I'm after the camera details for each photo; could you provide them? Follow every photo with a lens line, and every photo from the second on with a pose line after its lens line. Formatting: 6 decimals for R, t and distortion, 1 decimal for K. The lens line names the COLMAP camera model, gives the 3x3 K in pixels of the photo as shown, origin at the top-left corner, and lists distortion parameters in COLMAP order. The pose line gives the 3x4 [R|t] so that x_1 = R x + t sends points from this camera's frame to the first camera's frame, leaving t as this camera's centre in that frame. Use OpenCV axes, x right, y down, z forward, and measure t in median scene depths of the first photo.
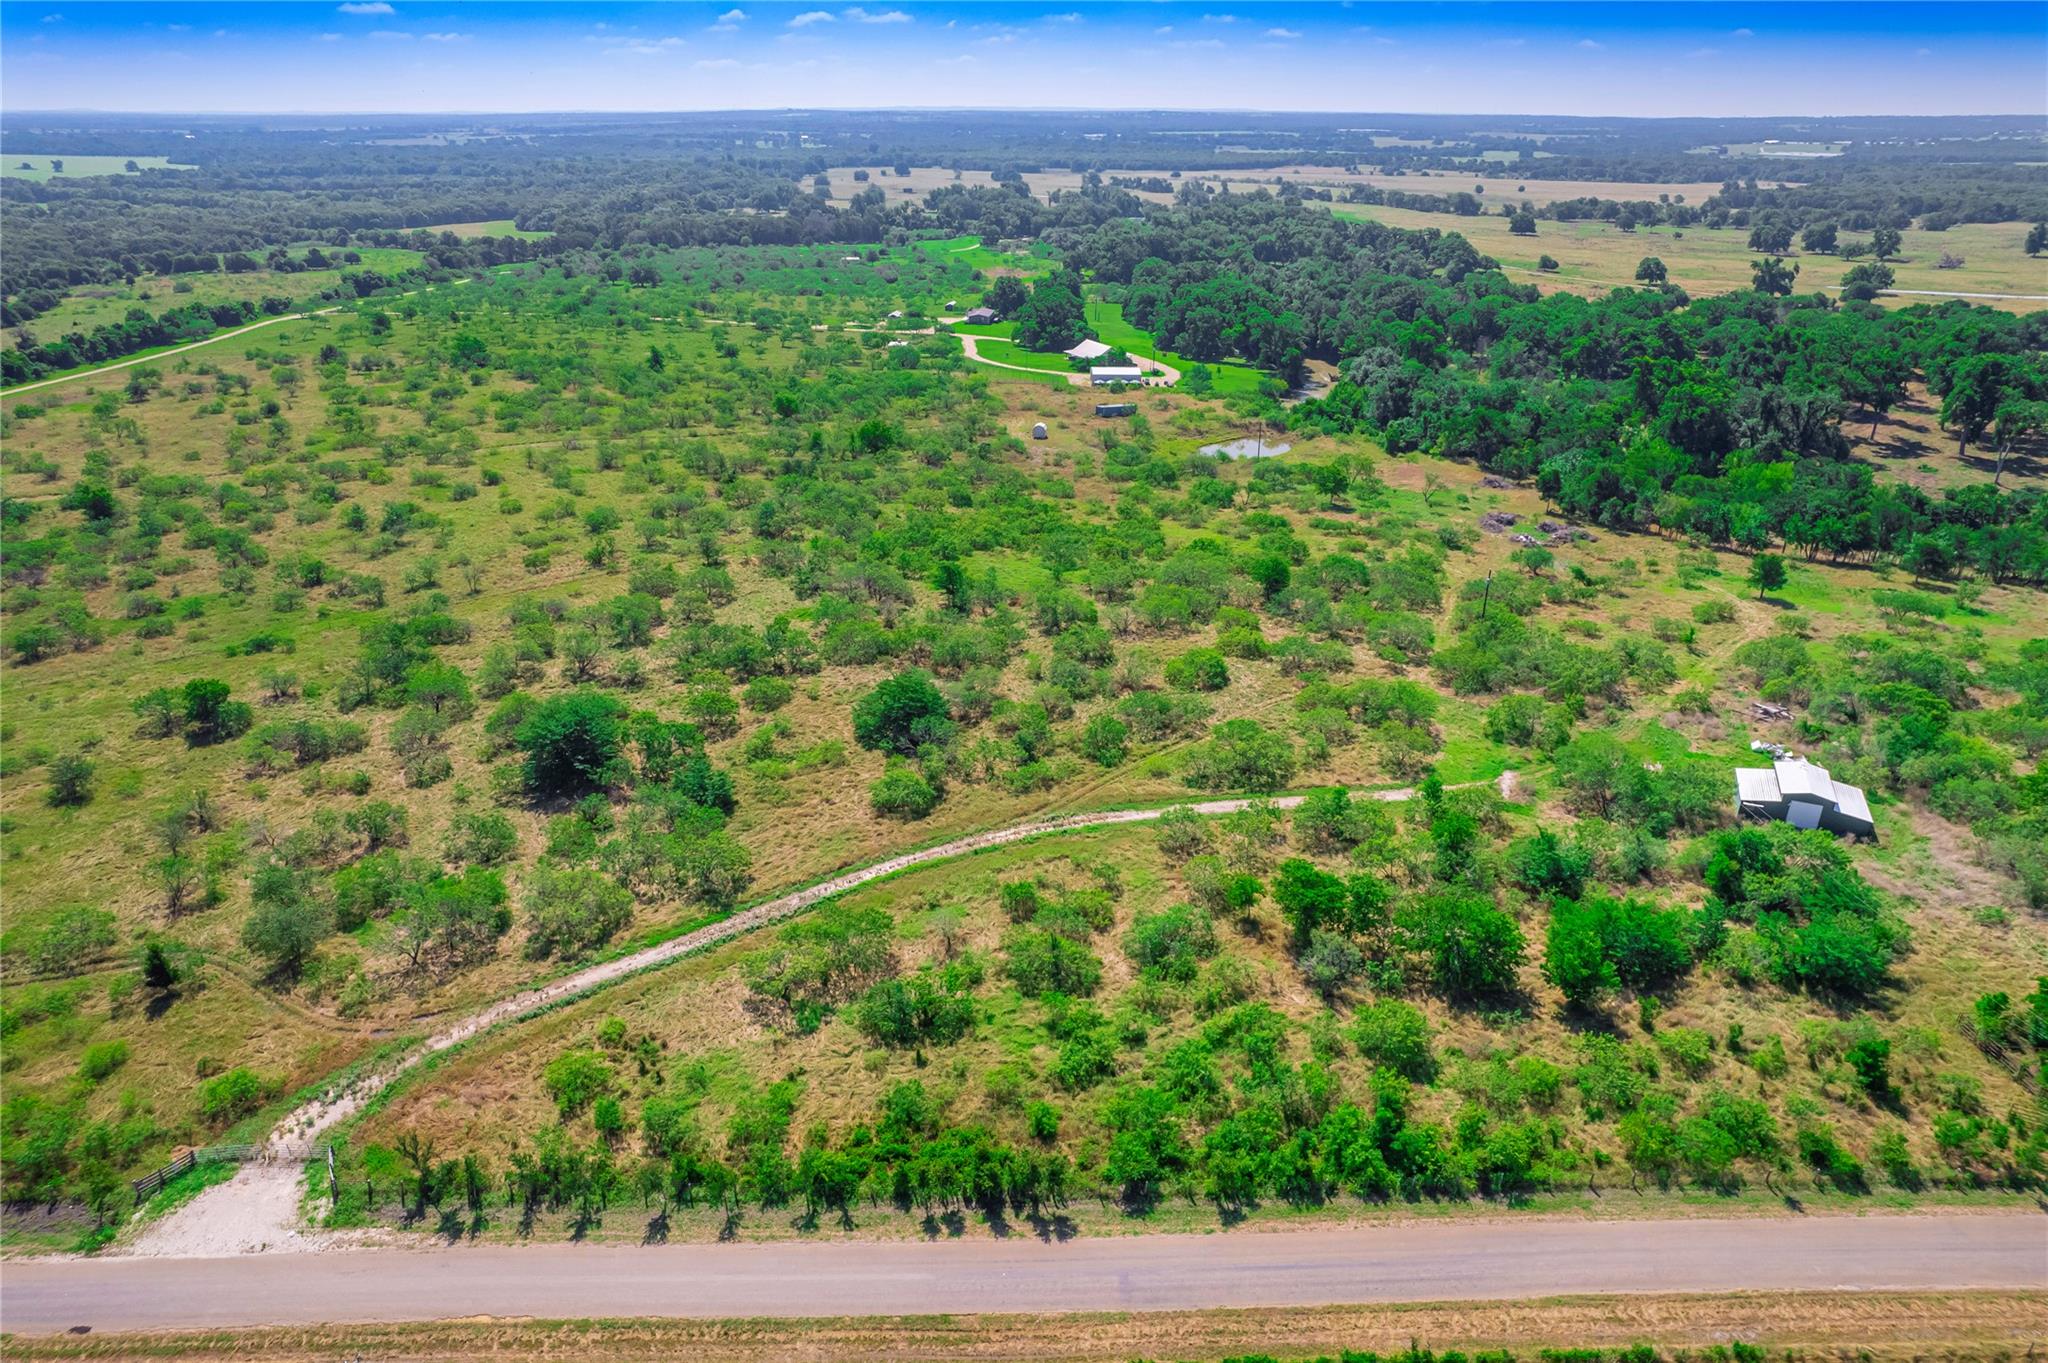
lens RADIAL K [[1305.7, 0, 1028.5], [0, 1305.7, 704.1], [0, 0, 1]] dist [-0.077272, 0.070305]
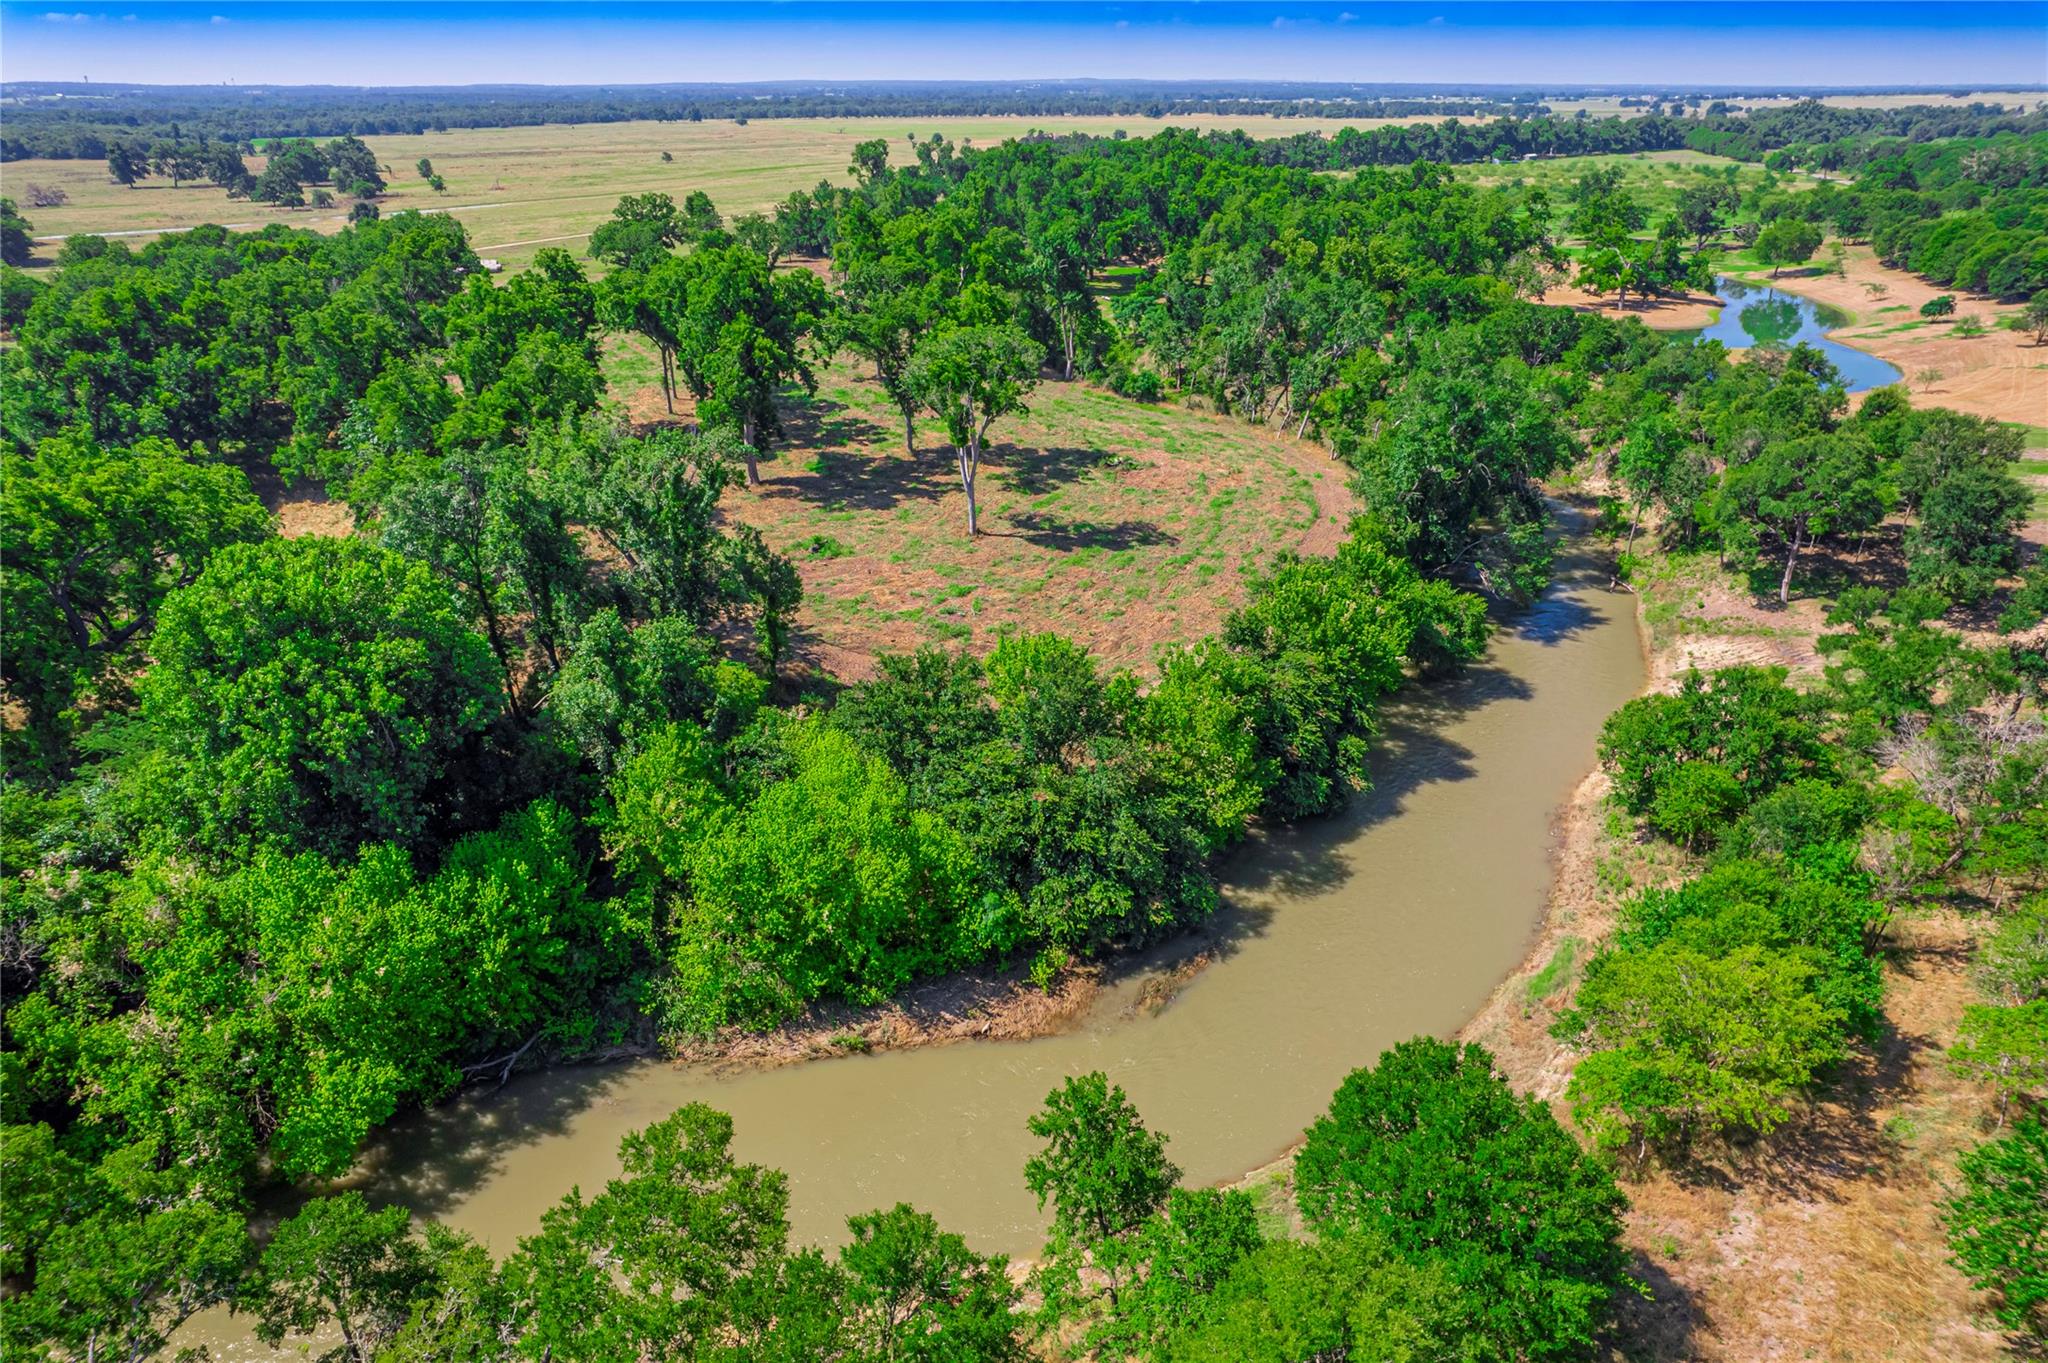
lens RADIAL K [[1309.3, 0, 1028.6], [0, 1309.3, 700.1], [0, 0, 1]] dist [-0.083145, 0.077243]
pose [[0.263937, -0.420031, 0.868280, 0.547588], [0.409885, 0.863719, 0.293229, -0.359788], [-0.873116, 0.278501, 0.400132, 1.230607]]
